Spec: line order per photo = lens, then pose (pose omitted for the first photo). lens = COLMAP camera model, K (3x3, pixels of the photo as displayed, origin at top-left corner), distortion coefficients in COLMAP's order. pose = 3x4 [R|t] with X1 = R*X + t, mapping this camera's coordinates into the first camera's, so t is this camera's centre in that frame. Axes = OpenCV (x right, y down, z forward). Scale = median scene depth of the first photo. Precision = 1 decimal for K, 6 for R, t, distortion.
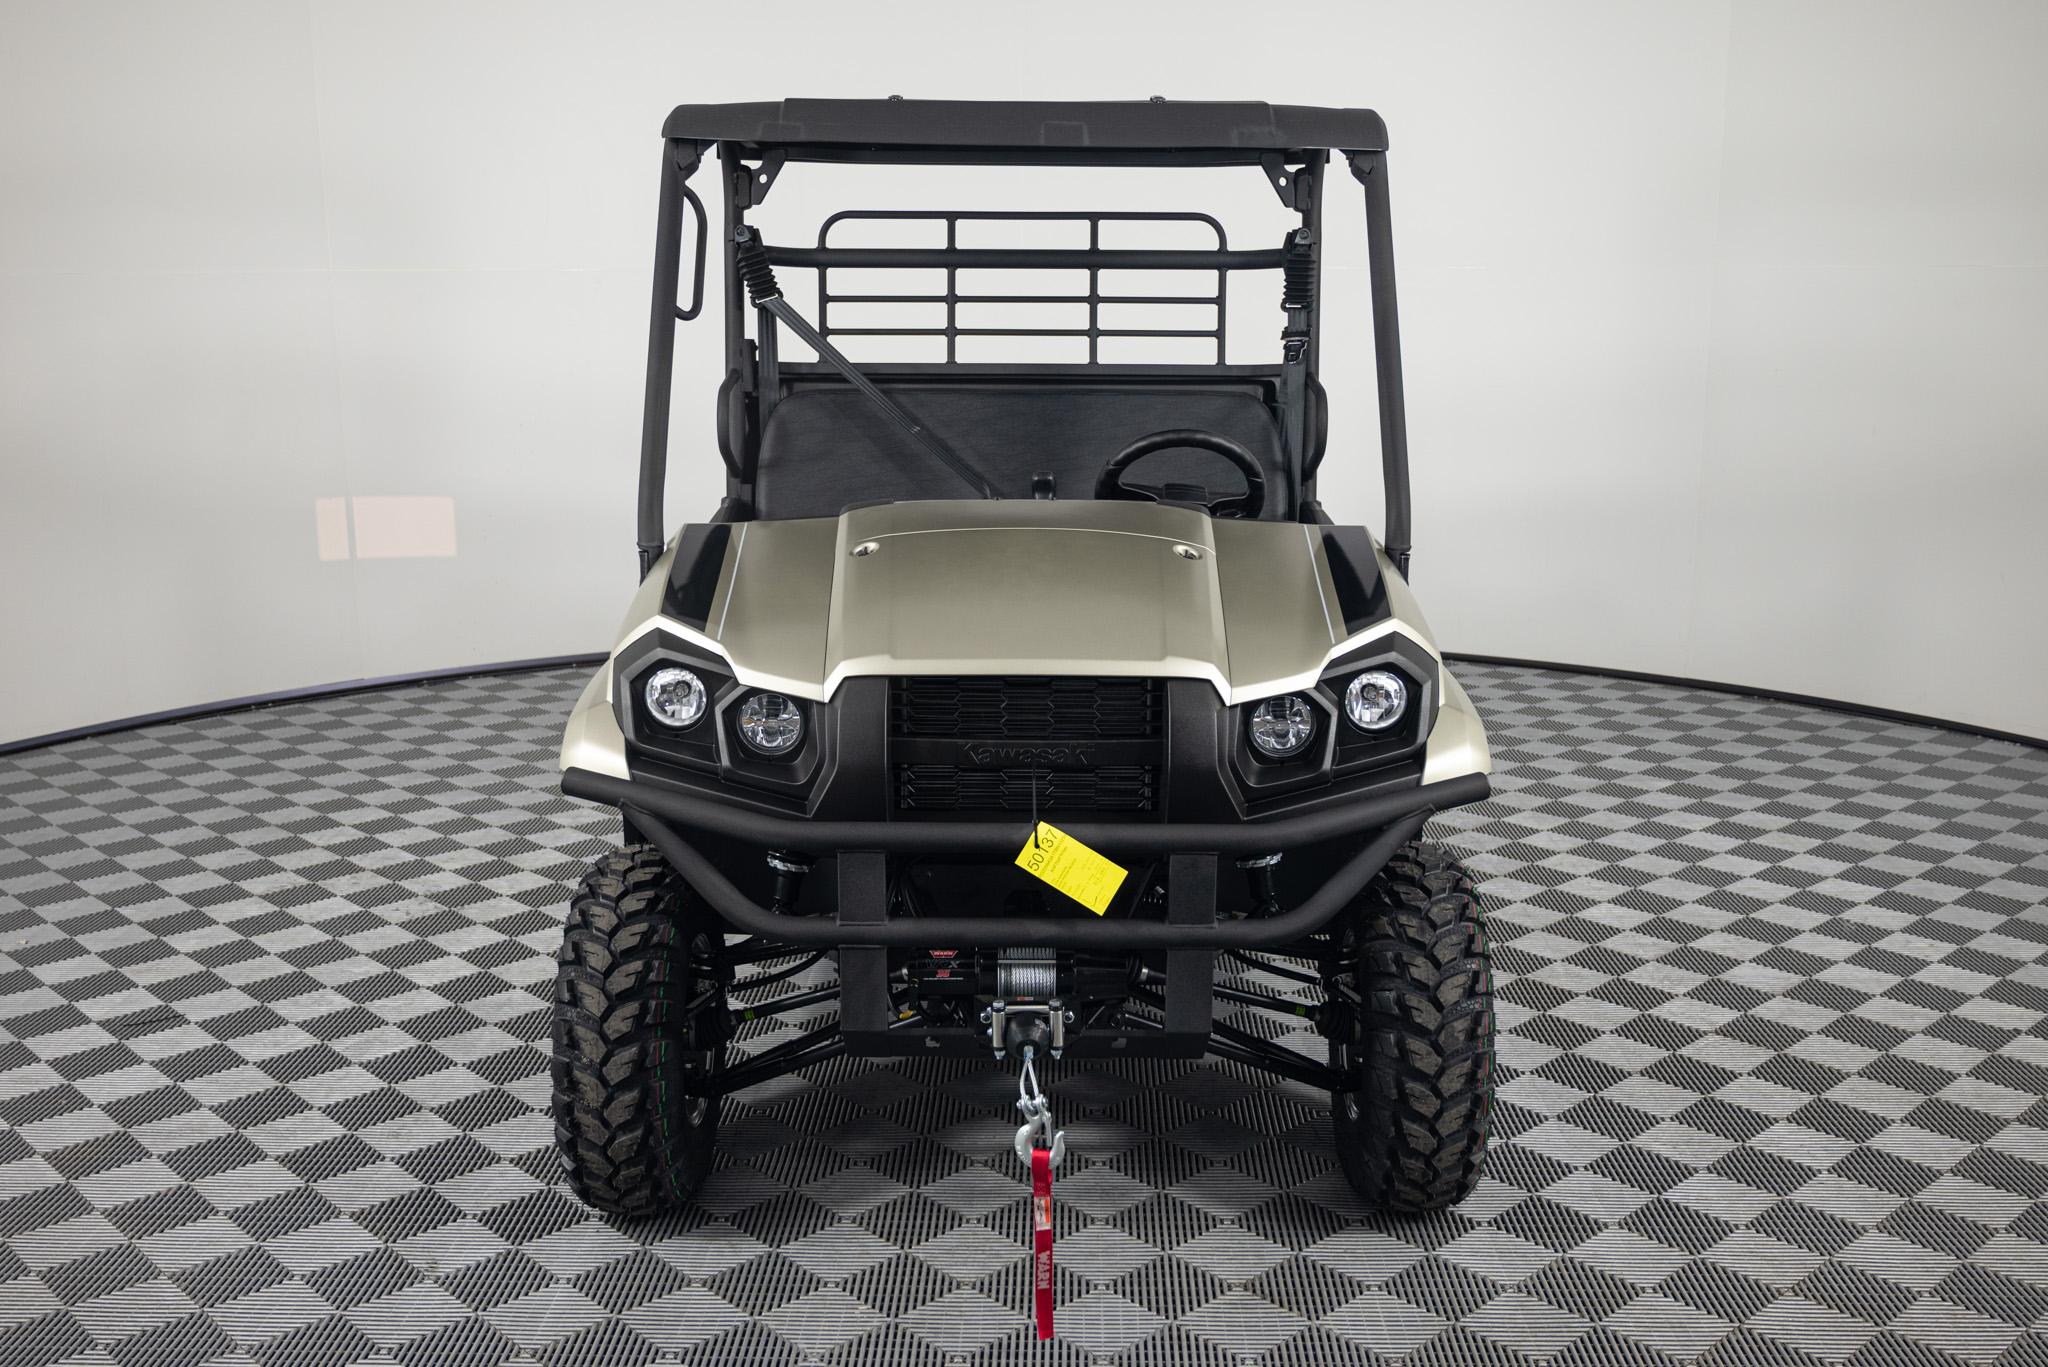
lens RADIAL K [[2007.3, 0, 1021.2], [0, 2007.3, 683.7], [0, 0, 1]] dist [-0.021539, 0.000000]
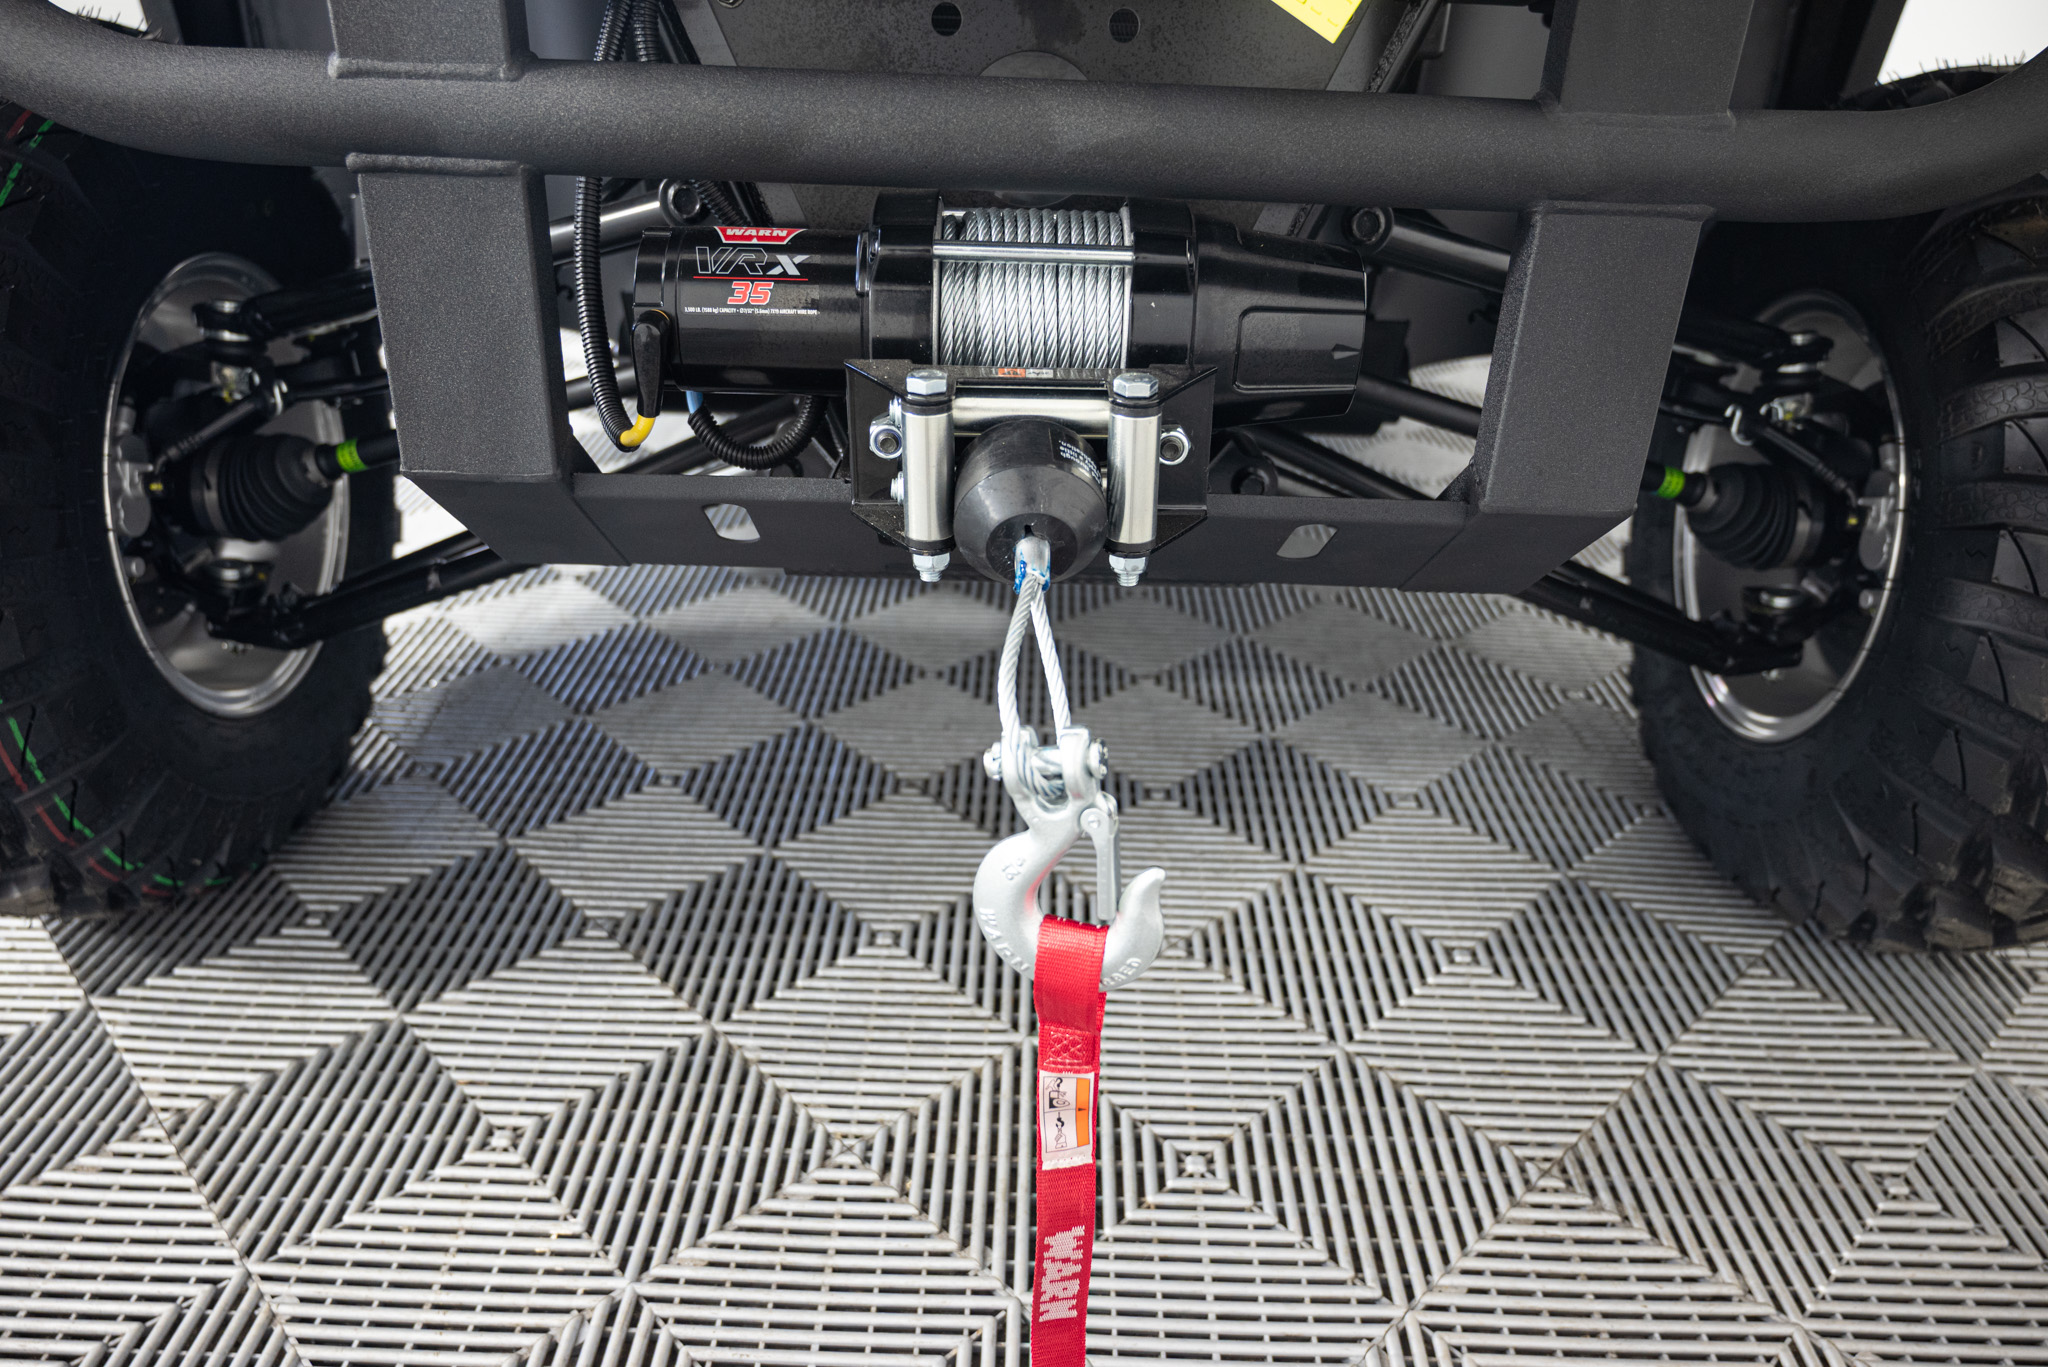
lens RADIAL K [[1526.6, 0, 1017.9], [0, 1526.6, 683.6], [0, 0, 1]] dist [-0.005626, -0.000351]
pose [[0.999596, 0.026275, 0.010791, -0.000254], [-0.028158, 0.966641, 0.254583, 0.145099], [-0.003742, -0.254784, 0.966991, 0.784252]]
